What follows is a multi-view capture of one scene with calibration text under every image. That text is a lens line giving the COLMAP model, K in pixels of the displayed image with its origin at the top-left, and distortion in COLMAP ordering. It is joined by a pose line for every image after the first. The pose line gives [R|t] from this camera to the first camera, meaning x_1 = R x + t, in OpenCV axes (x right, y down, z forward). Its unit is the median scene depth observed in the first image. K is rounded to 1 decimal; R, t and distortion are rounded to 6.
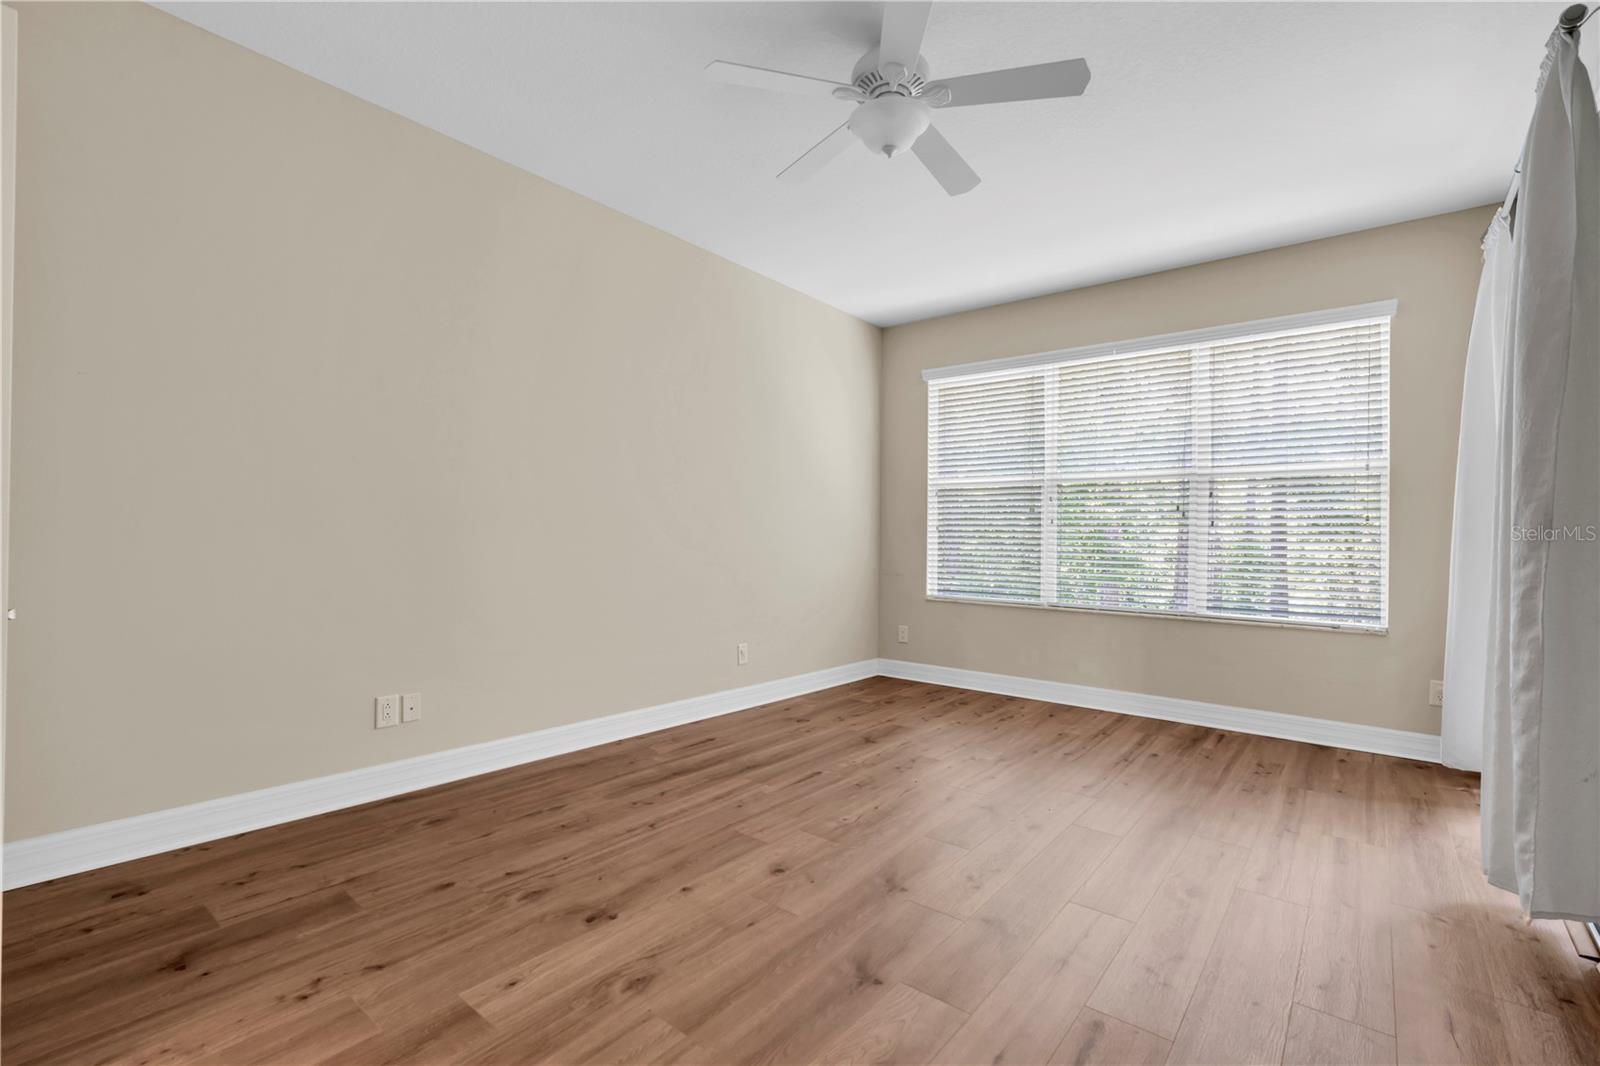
lens RADIAL K [[716.2, 0, 797.7], [0, 716.2, 536.4], [0, 0, 1]] dist [-0.013107, 0.005760]
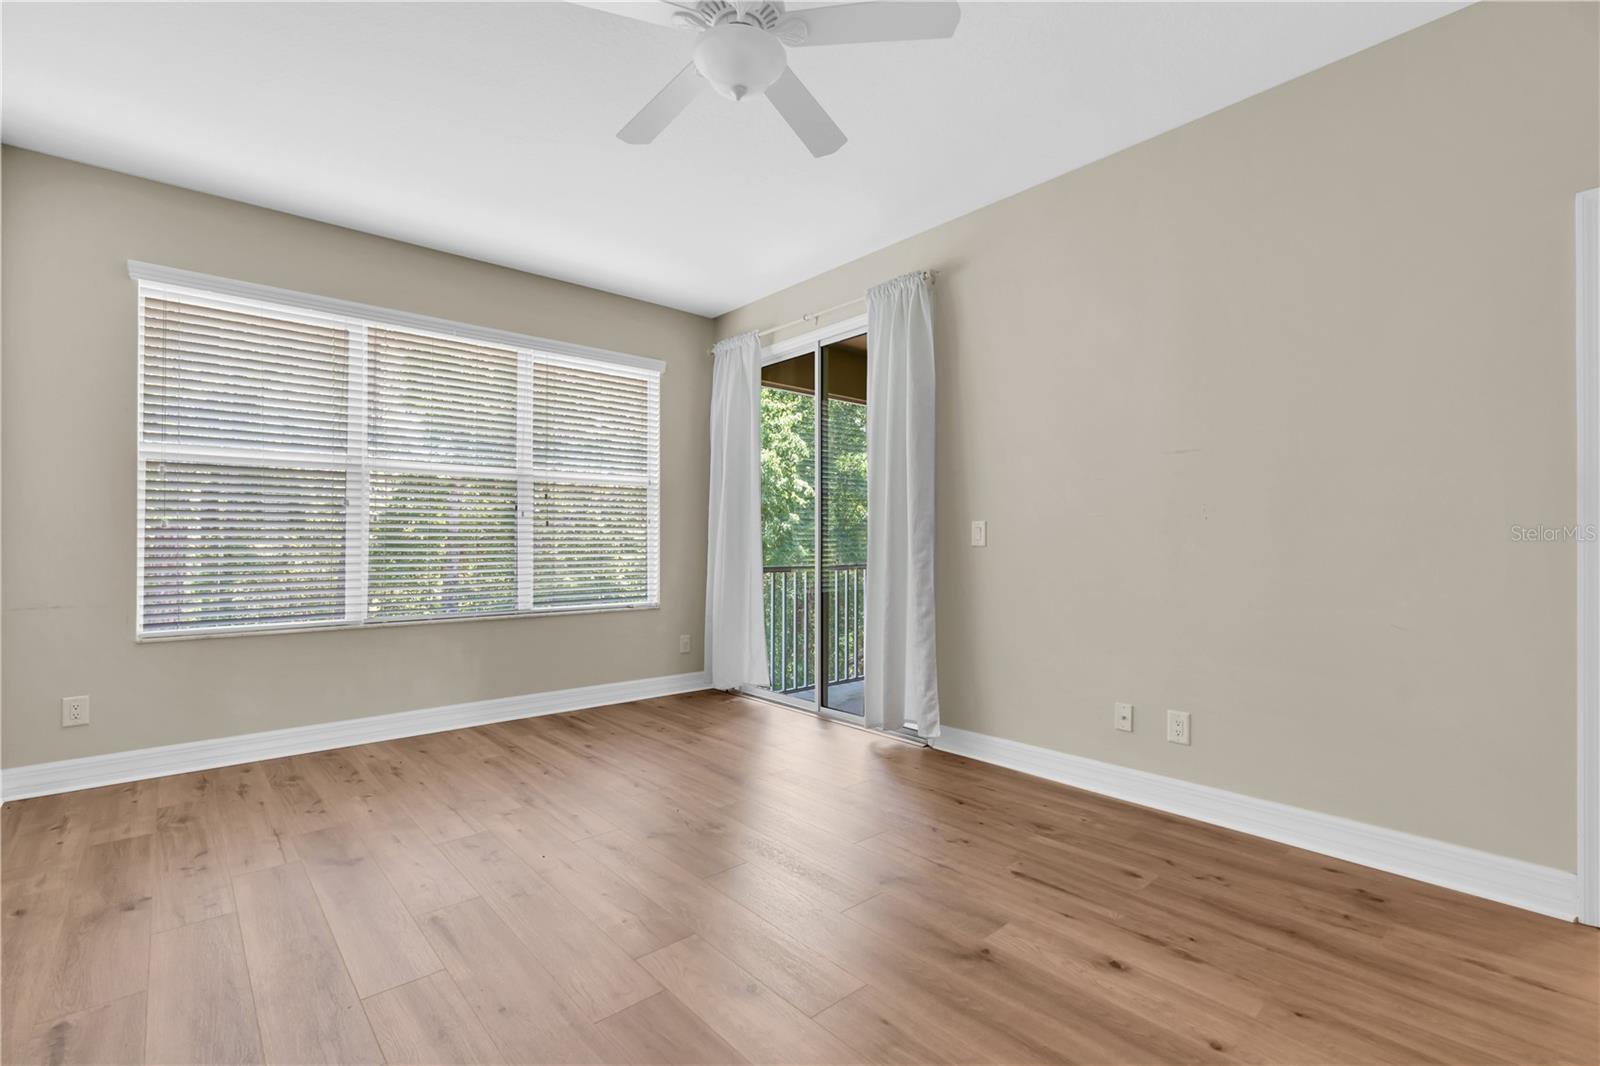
lens RADIAL K [[716.2, 0, 797.7], [0, 716.2, 536.4], [0, 0, 1]] dist [-0.013107, 0.005760]
pose [[0.162677, -0.007418, 0.986652, -0.464543], [0.001777, 0.999972, 0.007225, -0.006623], [-0.986678, 0.000578, 0.162685, 0.513633]]
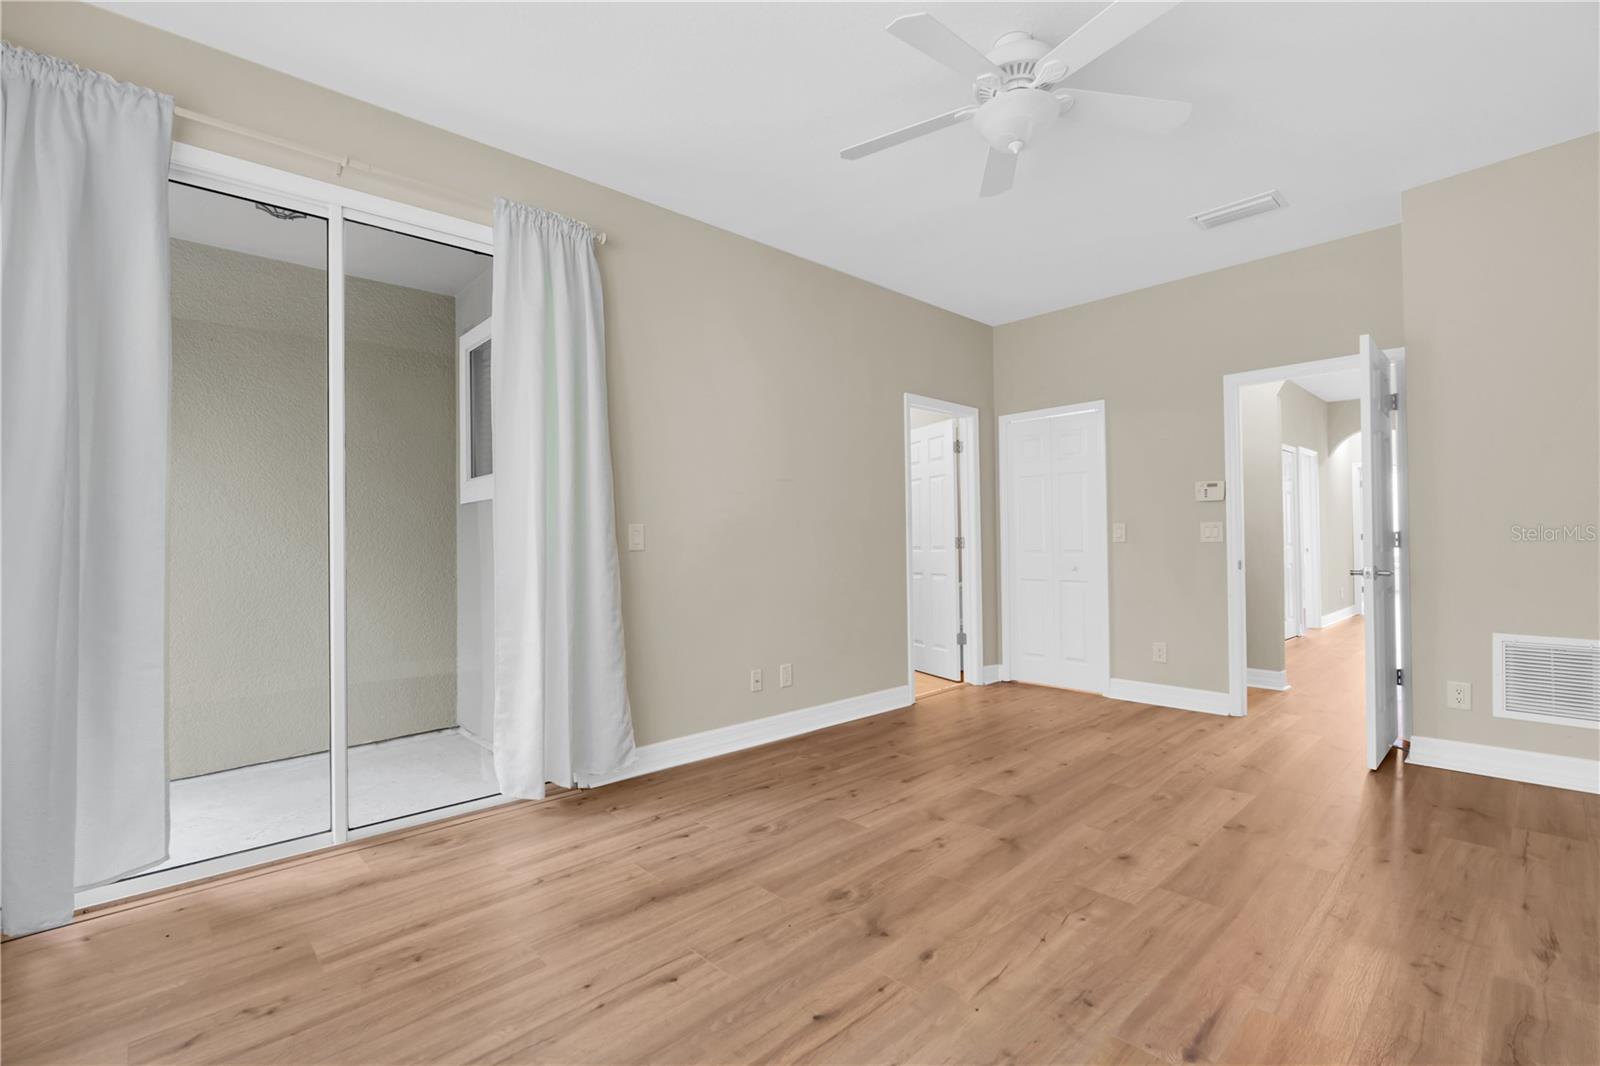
lens RADIAL K [[716.2, 0, 797.7], [0, 716.2, 536.4], [0, 0, 1]] dist [-0.013107, 0.005760]
pose [[-0.991233, -0.003143, 0.132087, 0.194006], [-0.003863, 0.999979, -0.005189, -0.000374], [-0.132068, -0.005653, -0.991224, 1.305694]]
